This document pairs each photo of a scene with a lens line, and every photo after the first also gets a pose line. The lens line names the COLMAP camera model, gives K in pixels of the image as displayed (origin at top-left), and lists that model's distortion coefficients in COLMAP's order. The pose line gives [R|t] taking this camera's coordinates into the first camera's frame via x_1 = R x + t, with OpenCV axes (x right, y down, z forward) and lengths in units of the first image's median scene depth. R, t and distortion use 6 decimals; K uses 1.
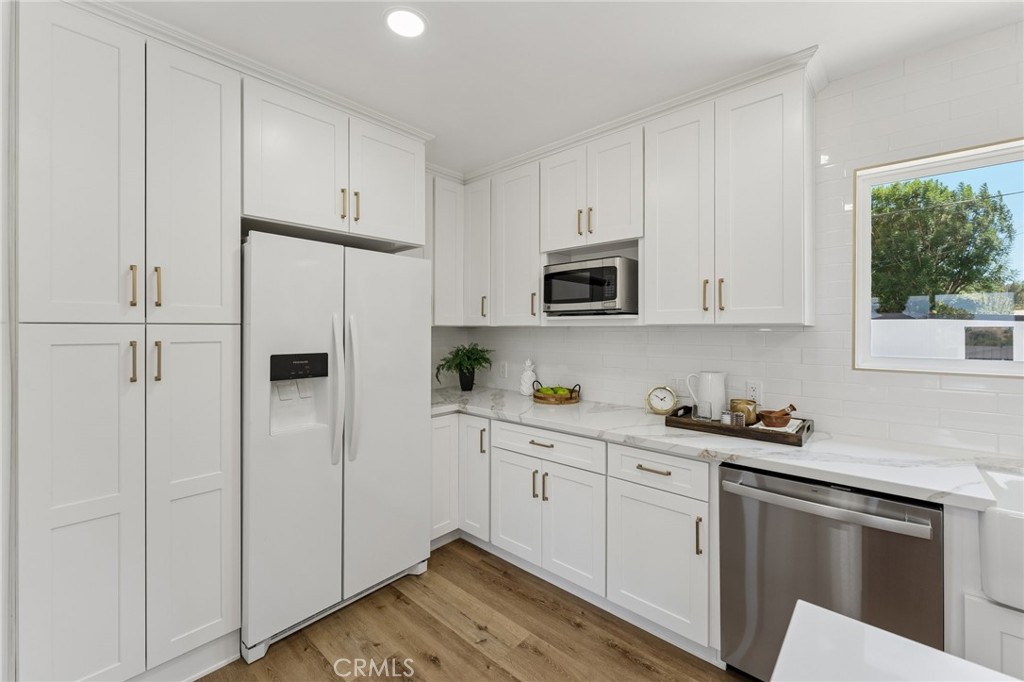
lens RADIAL K [[418.3, 0, 516.3], [0, 418.3, 327.7], [0, 0, 1]] dist [-0.002368, -0.000272]
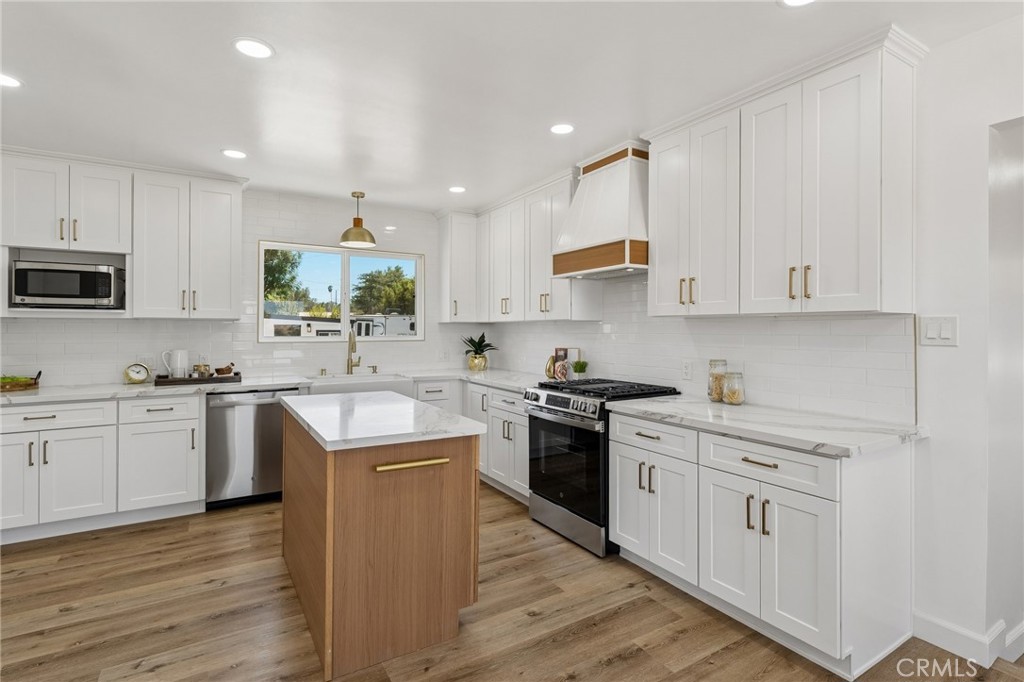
lens RADIAL K [[499.5, 0, 511.6], [0, 499.5, 325.9], [0, 0, 1]] dist [-0.001405, -0.000641]
pose [[0.287597, 0.005638, 0.957735, -0.898434], [-0.006395, 0.999972, -0.003967, 0.018983], [-0.957730, -0.004984, 0.287625, -0.664231]]
